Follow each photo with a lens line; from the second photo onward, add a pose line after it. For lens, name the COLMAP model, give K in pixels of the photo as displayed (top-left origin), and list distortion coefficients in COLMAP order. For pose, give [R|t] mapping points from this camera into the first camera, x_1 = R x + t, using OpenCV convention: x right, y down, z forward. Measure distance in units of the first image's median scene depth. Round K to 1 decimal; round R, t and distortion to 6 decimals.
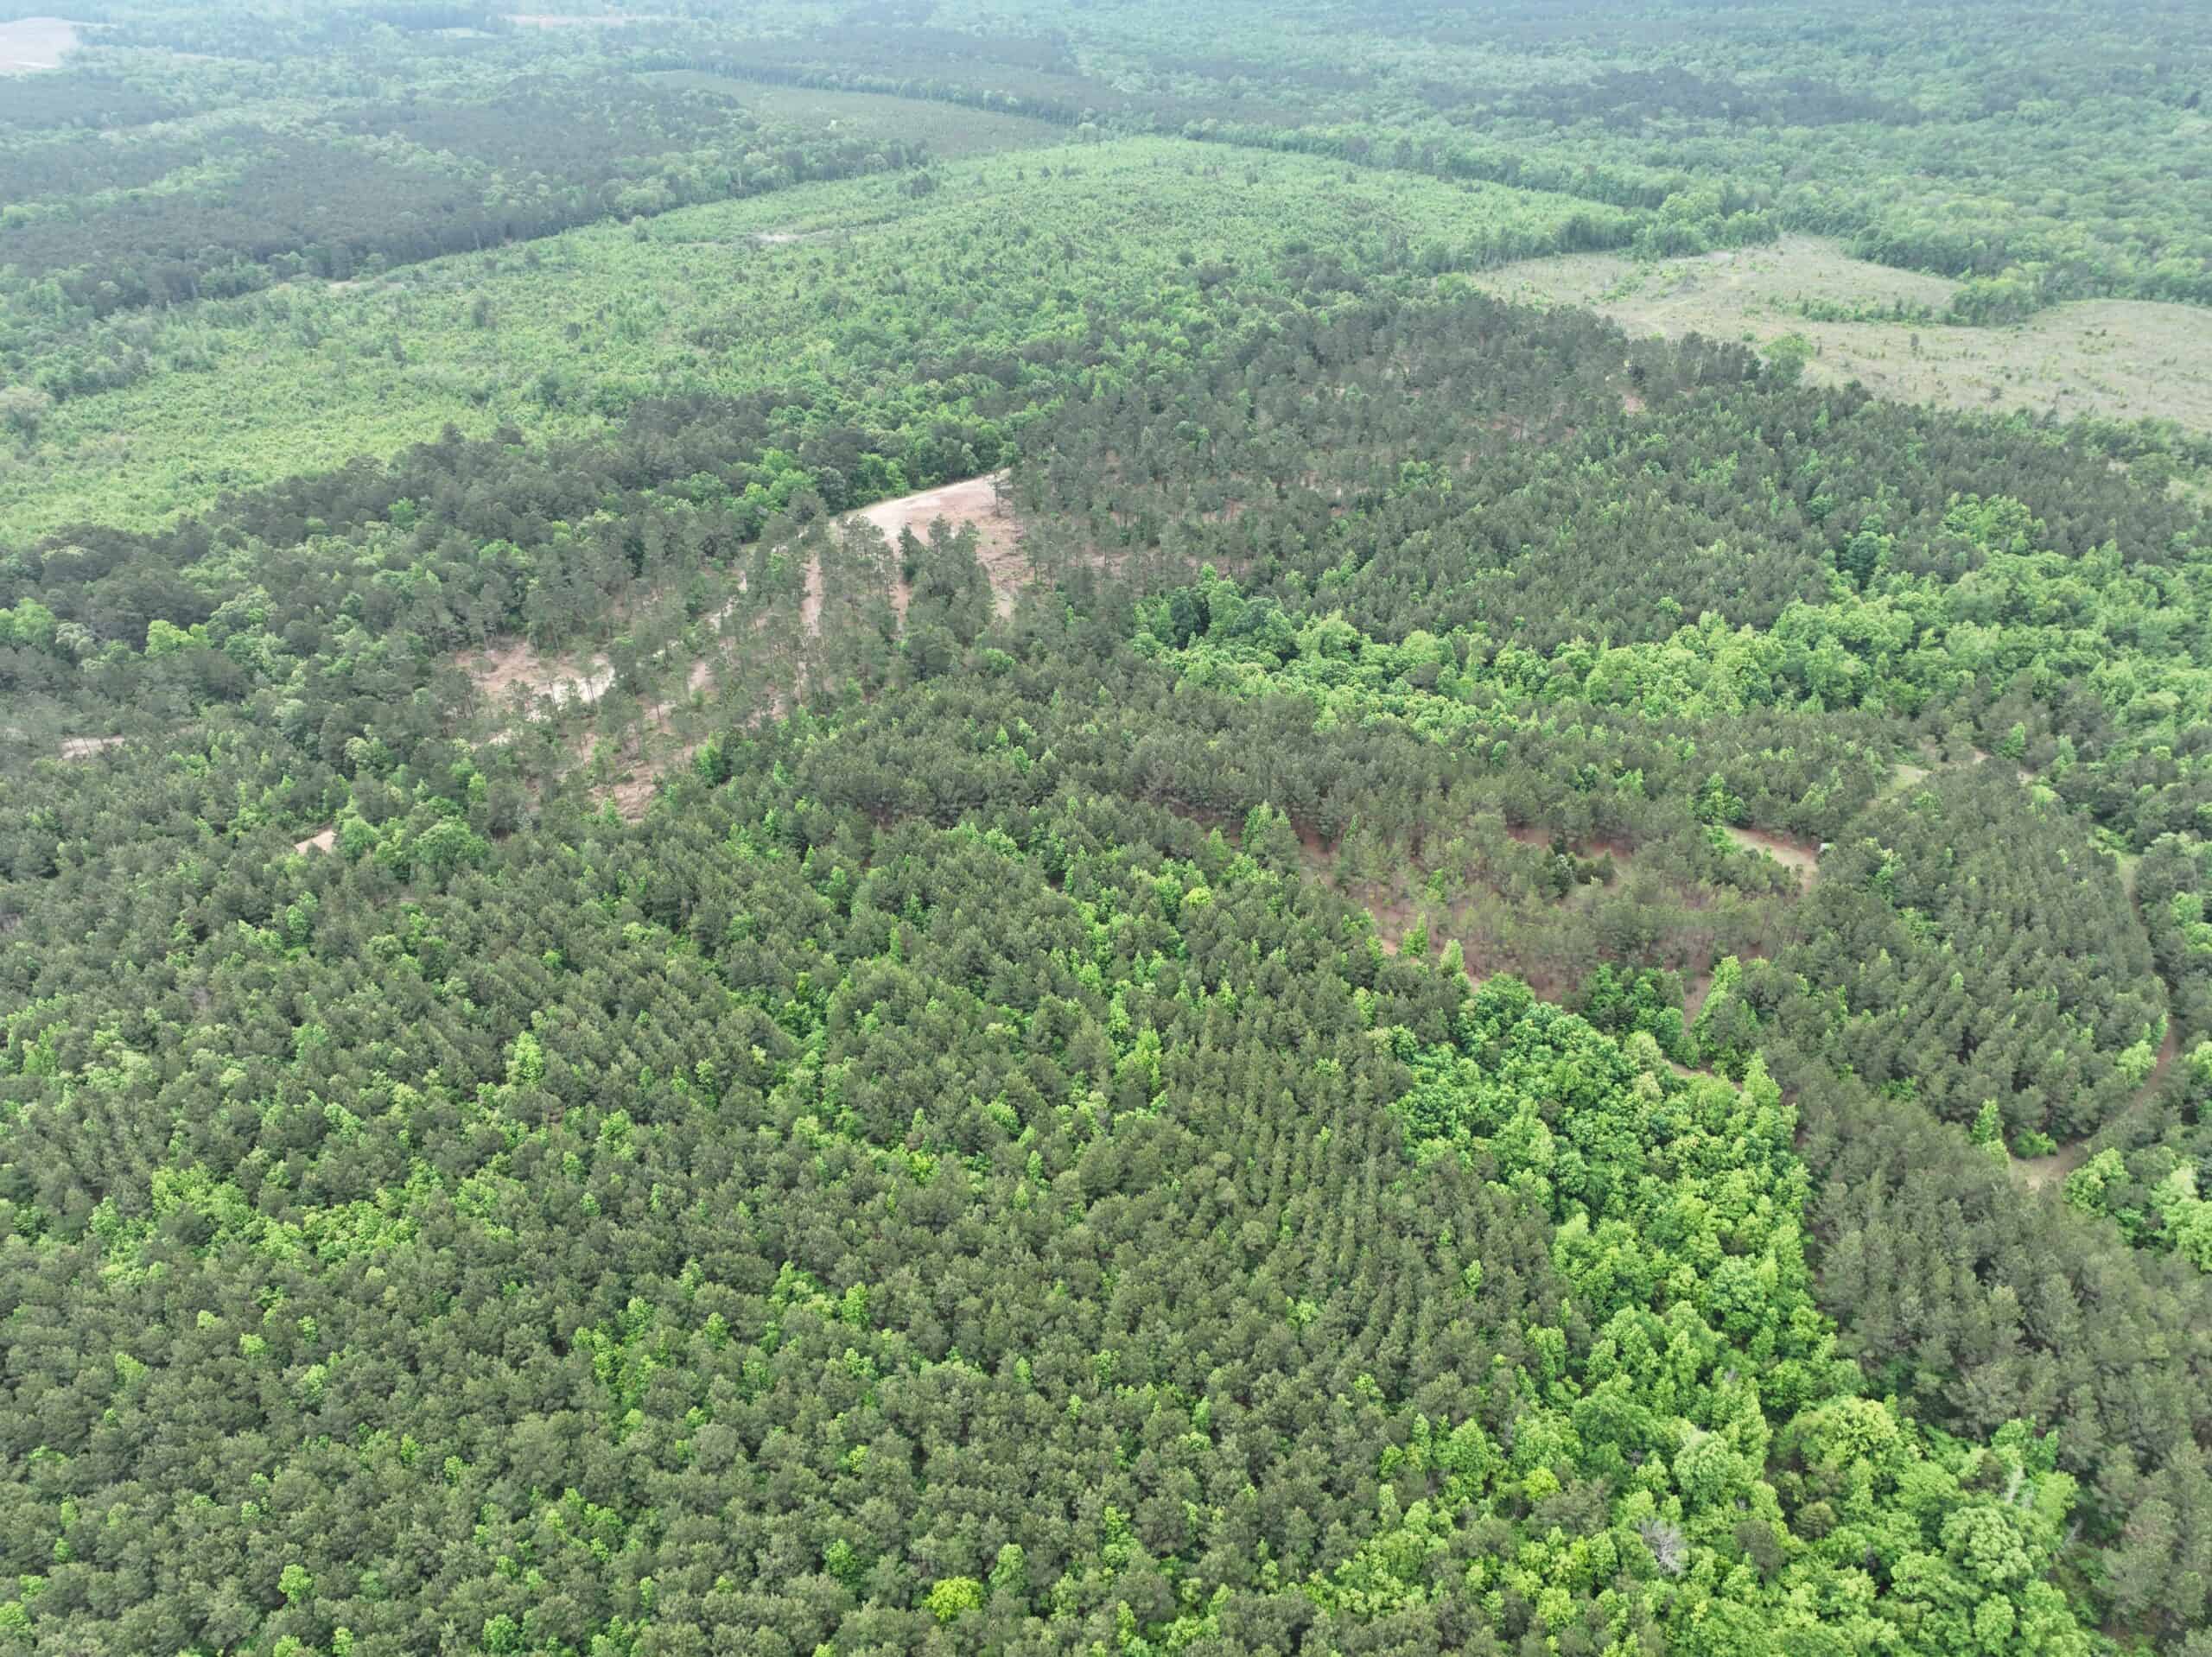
lens RADIAL K [[1568.7, 0, 1110.5], [0, 1568.7, 813.1], [0, 0, 1]] dist [-0.006957, 0.029127]
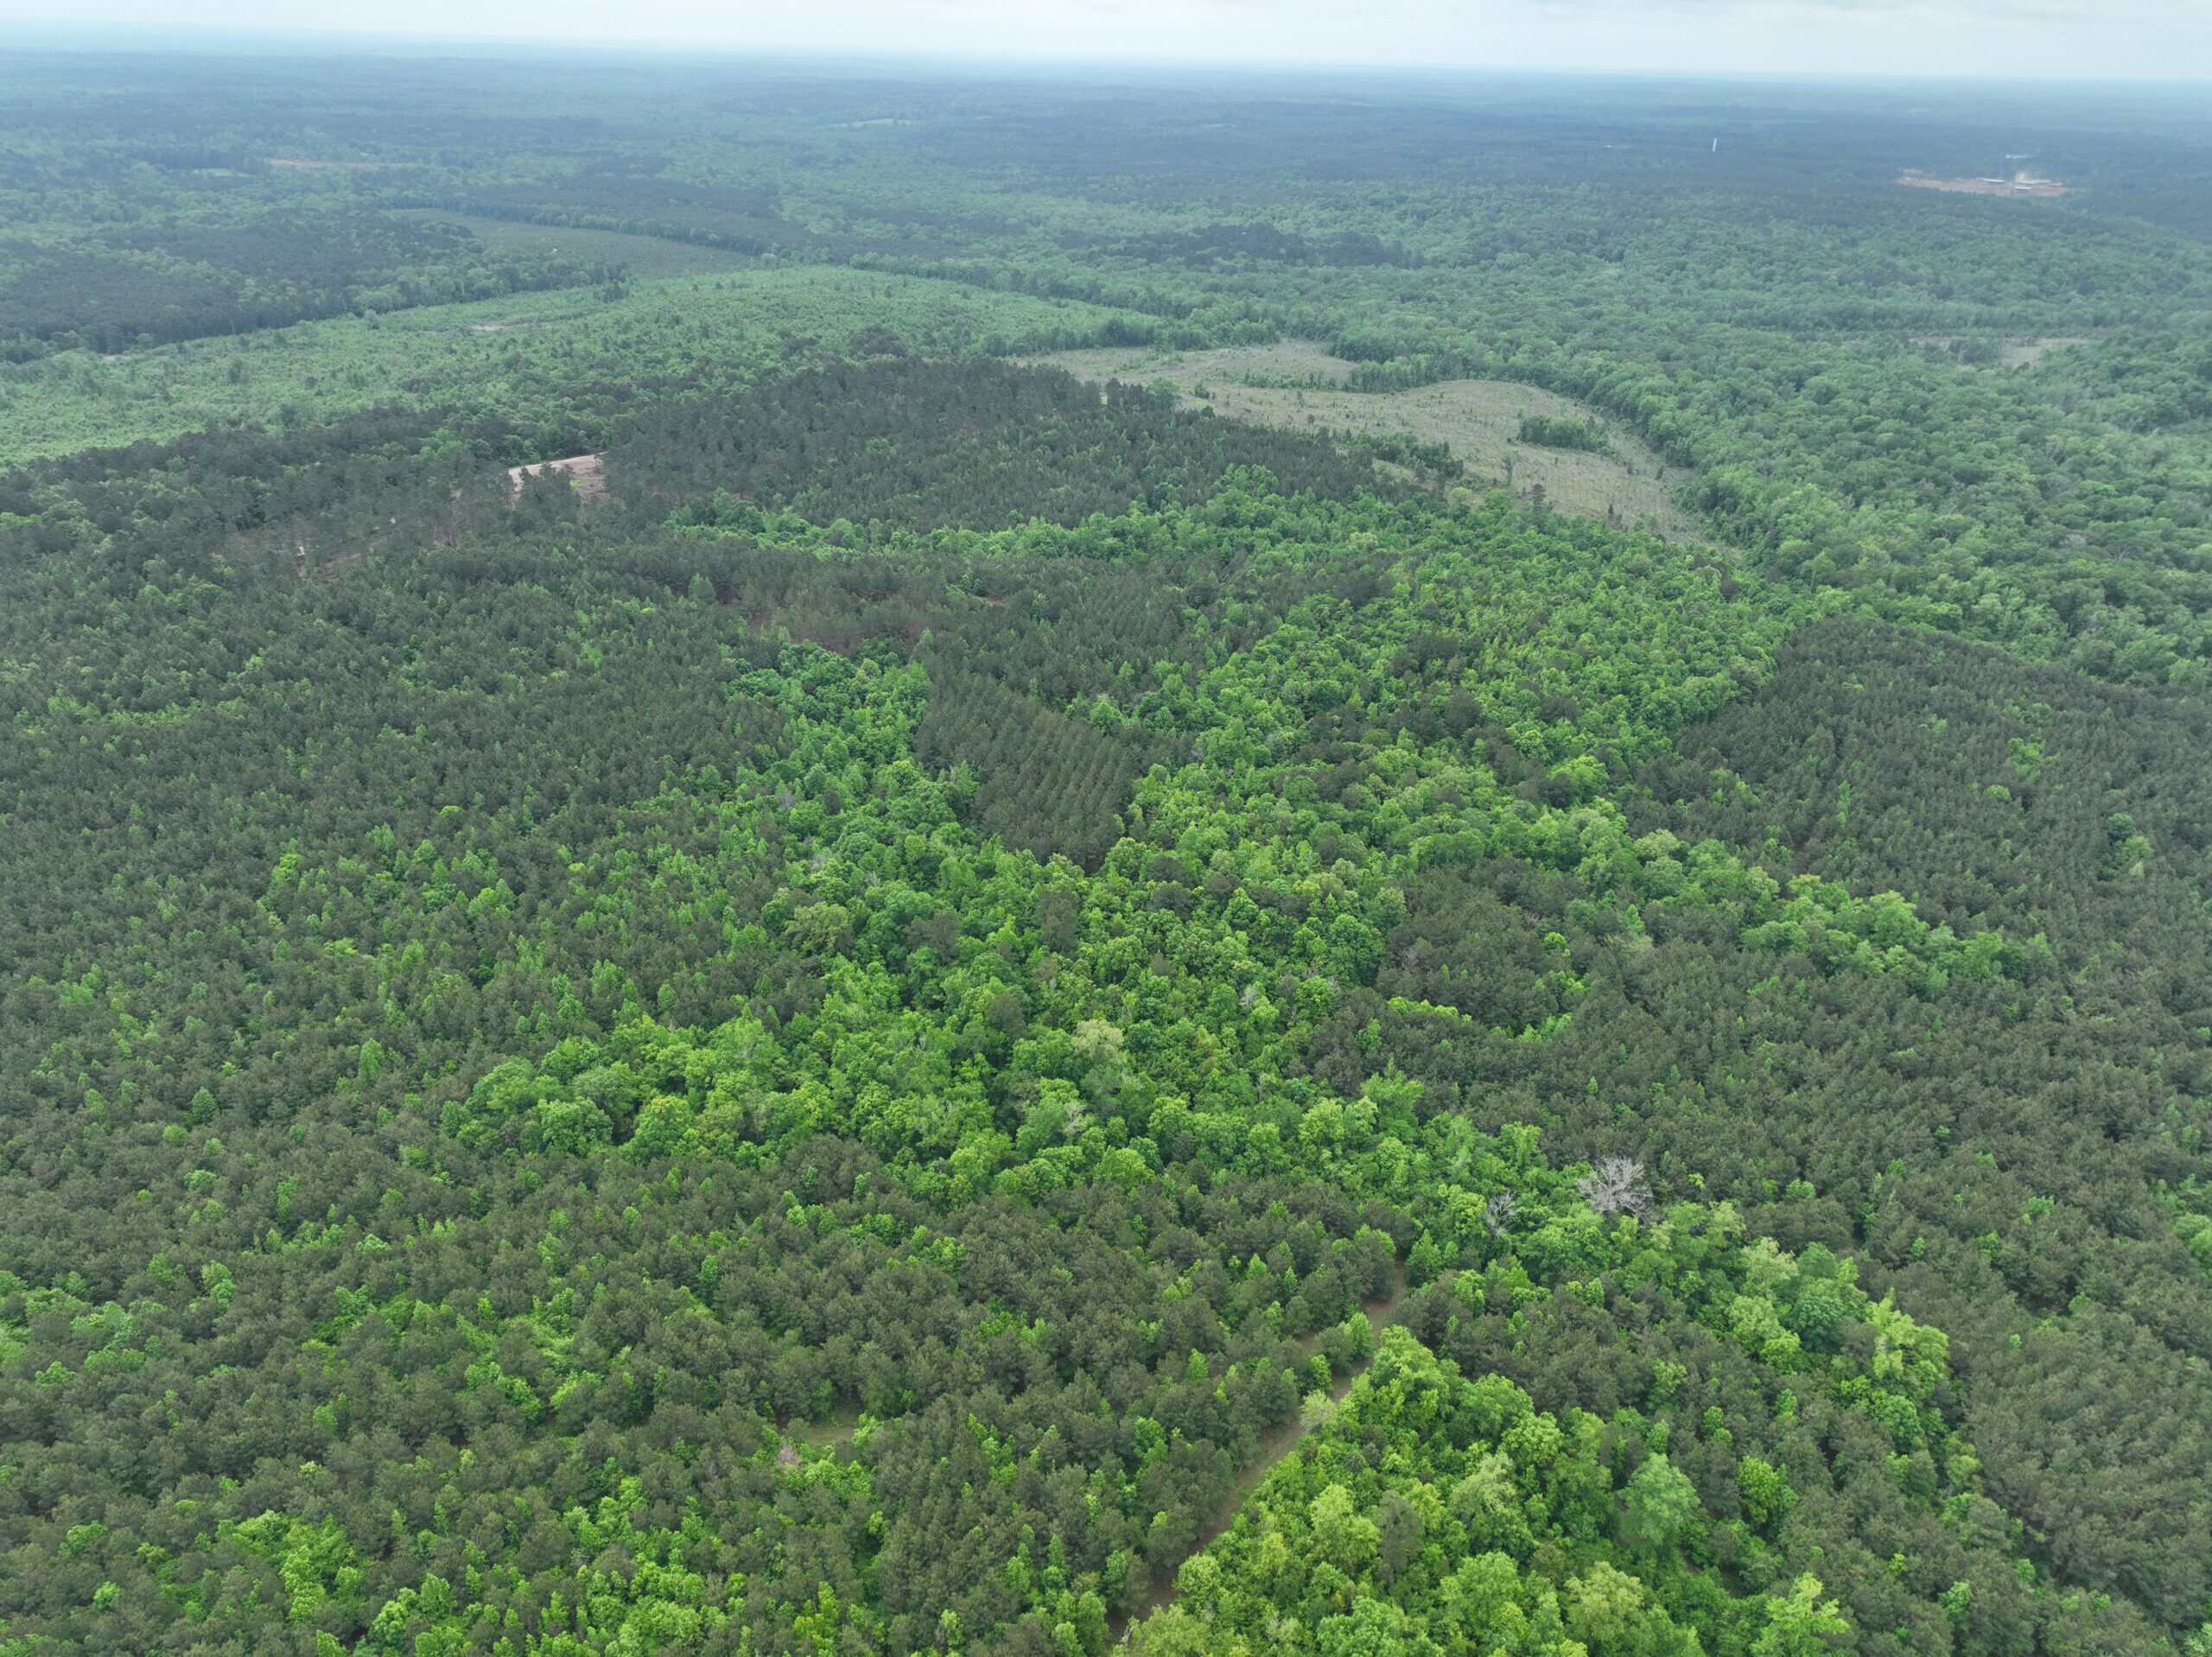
lens RADIAL K [[1568.7, 0, 1110.5], [0, 1568.7, 813.1], [0, 0, 1]] dist [-0.006957, 0.029127]
pose [[0.991391, -0.026825, 0.128159, 0.118220], [0.038062, 0.995563, -0.086051, 0.157000], [-0.125282, 0.090188, 0.988013, -0.288189]]
